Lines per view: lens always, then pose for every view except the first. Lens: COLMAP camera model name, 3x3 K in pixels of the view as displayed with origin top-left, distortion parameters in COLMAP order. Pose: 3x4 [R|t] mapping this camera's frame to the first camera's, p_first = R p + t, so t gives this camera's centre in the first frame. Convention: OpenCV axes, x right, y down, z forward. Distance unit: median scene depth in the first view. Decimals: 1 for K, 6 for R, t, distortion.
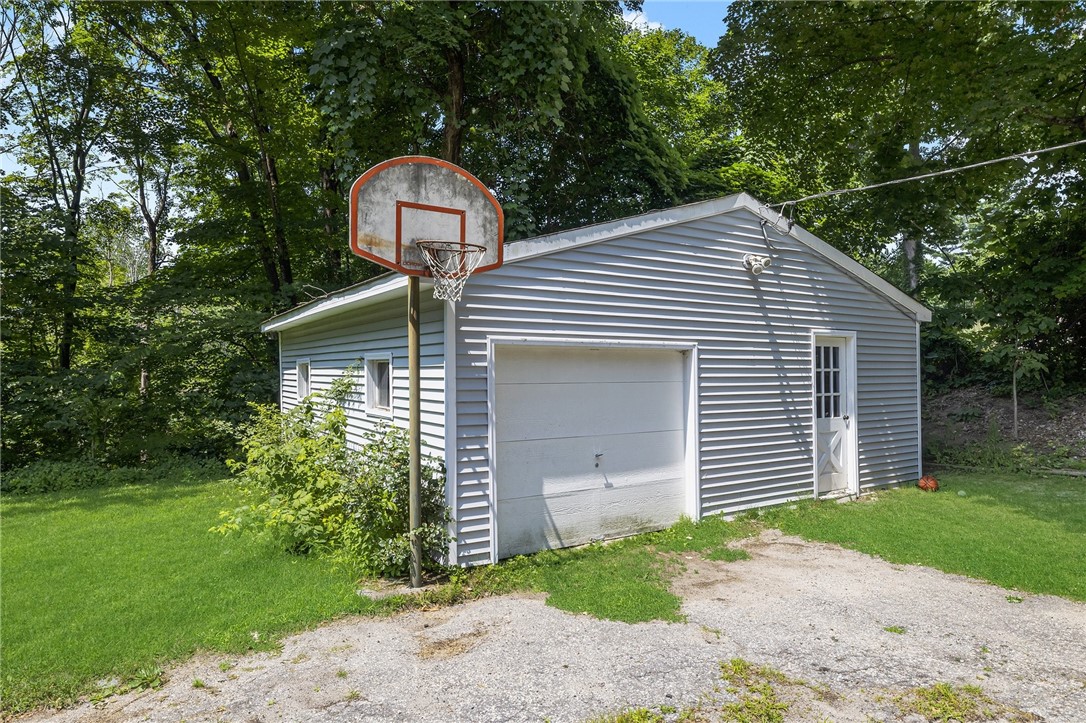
lens RADIAL K [[641.0, 0, 543.0], [0, 641.0, 361.5], [0, 0, 1]] dist [0.000581, 0.000010]
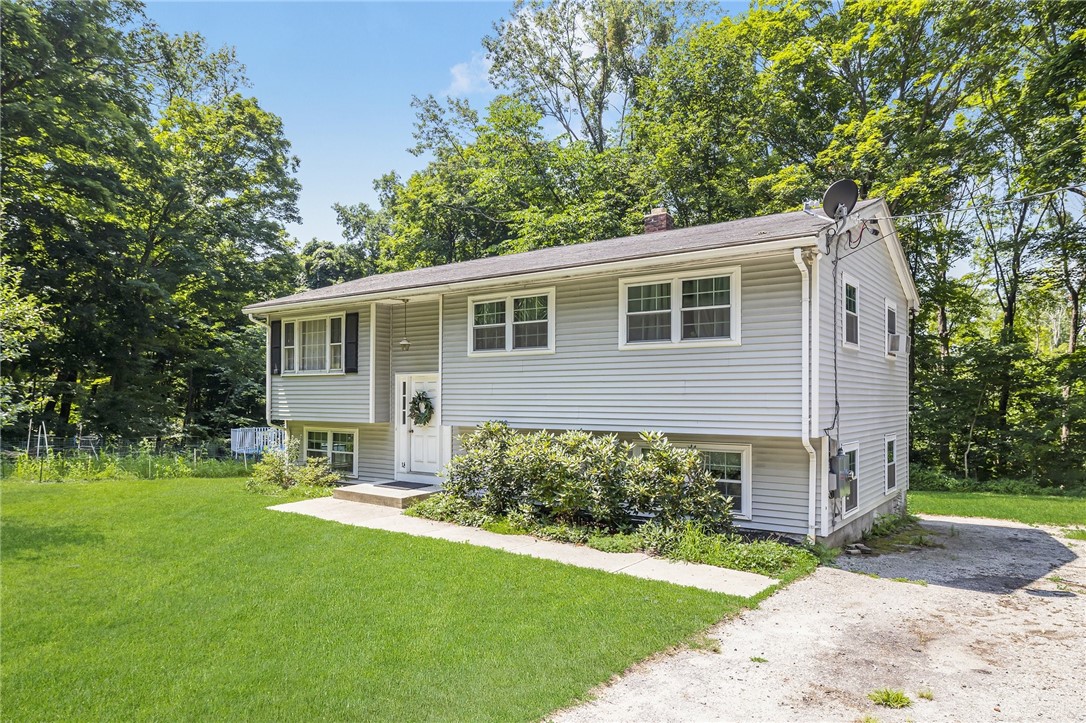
lens RADIAL K [[709.3, 0, 543.0], [0, 709.3, 361.5], [0, 0, 1]] dist [0.000980, 0.000246]
pose [[0.359219, -0.028928, -0.932805, 0.305786], [-0.007753, 0.999392, -0.033979, -0.045930], [0.933221, 0.019438, 0.358777, -0.457440]]
